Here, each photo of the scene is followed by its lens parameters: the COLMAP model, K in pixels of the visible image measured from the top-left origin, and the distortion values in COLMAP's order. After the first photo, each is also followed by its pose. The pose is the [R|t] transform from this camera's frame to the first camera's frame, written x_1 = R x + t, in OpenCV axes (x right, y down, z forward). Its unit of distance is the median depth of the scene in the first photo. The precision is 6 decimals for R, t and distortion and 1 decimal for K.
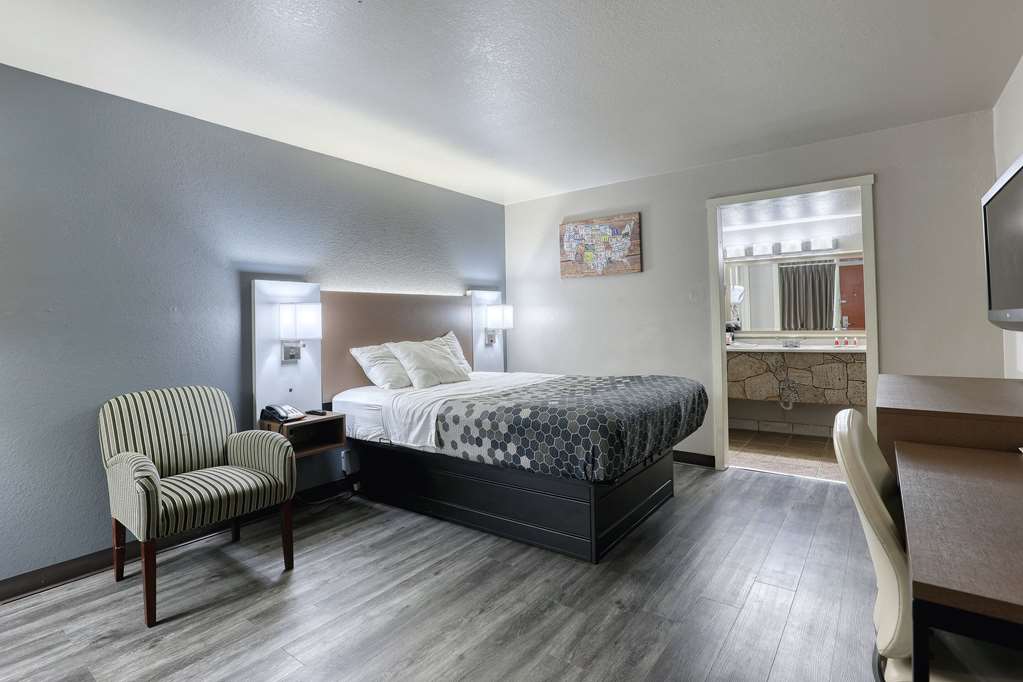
lens RADIAL K [[507.2, 0, 481.3], [0, 507.2, 308.8], [0, 0, 1]] dist [-0.017189, -0.000110]
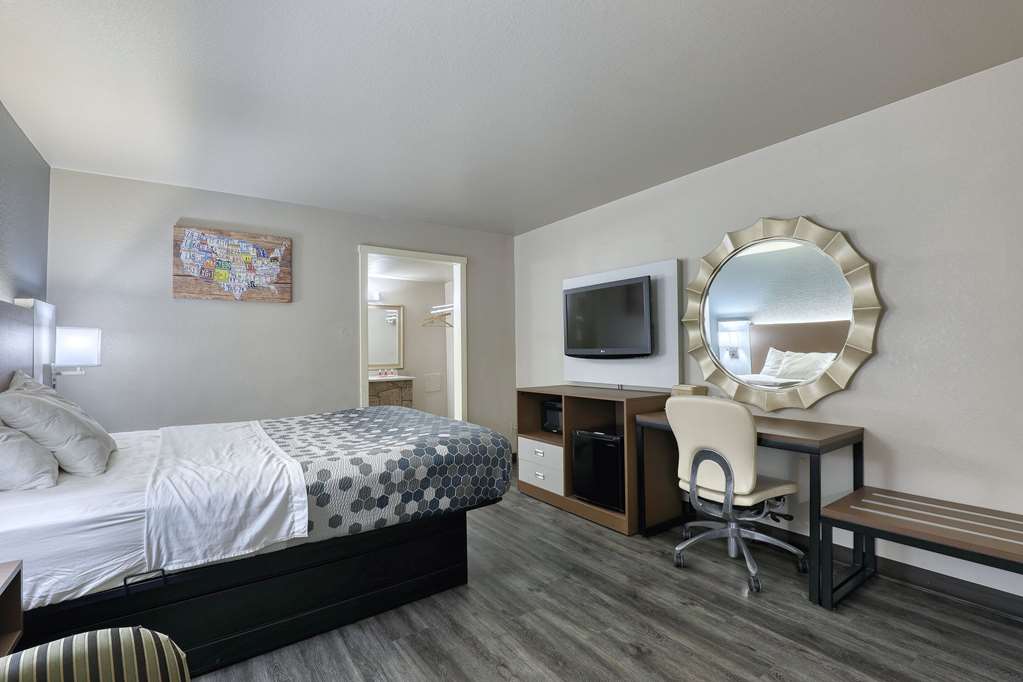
lens RADIAL K [[473.4, 0, 513.3], [0, 473.4, 337.1], [0, 0, 1]] dist [-0.029776, 0.005928]
pose [[0.270047, 0.046013, 0.961747, -0.540730], [-0.018945, 0.998918, -0.042472, 0.026984], [-0.962661, -0.006751, 0.270626, 0.492189]]
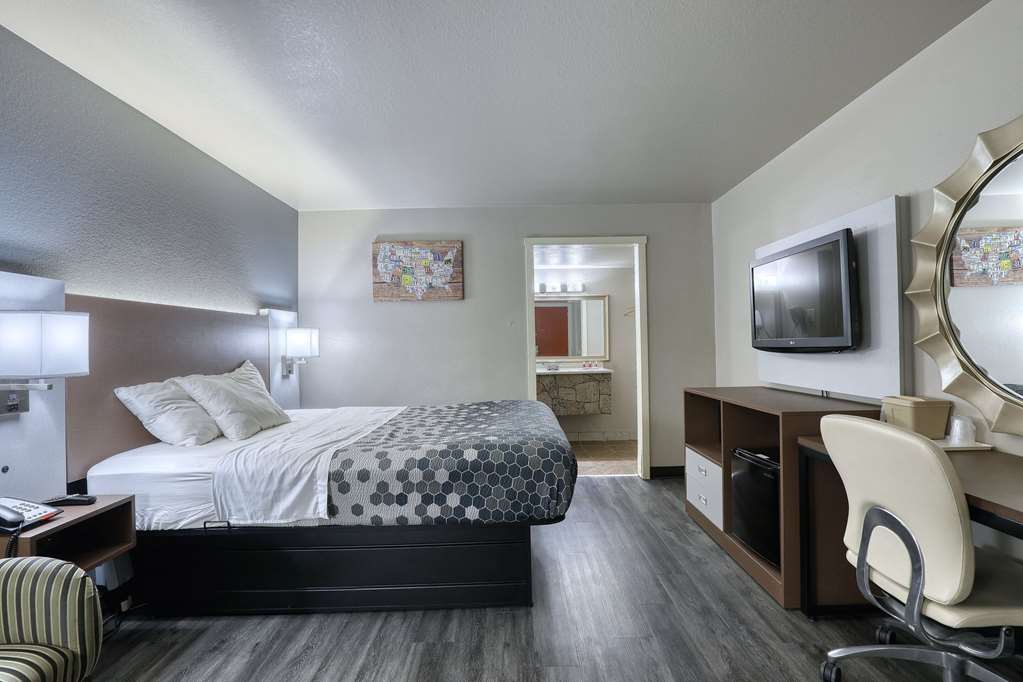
lens RADIAL K [[473.4, 0, 525.3], [0, 473.4, 336.0], [0, 0, 1]] dist [-0.029776, 0.005928]
pose [[0.773297, 0.019144, 0.633755, -0.260084], [-0.014866, 0.999817, -0.012062, 0.013859], [-0.633870, -0.000094, 0.773440, 0.258266]]
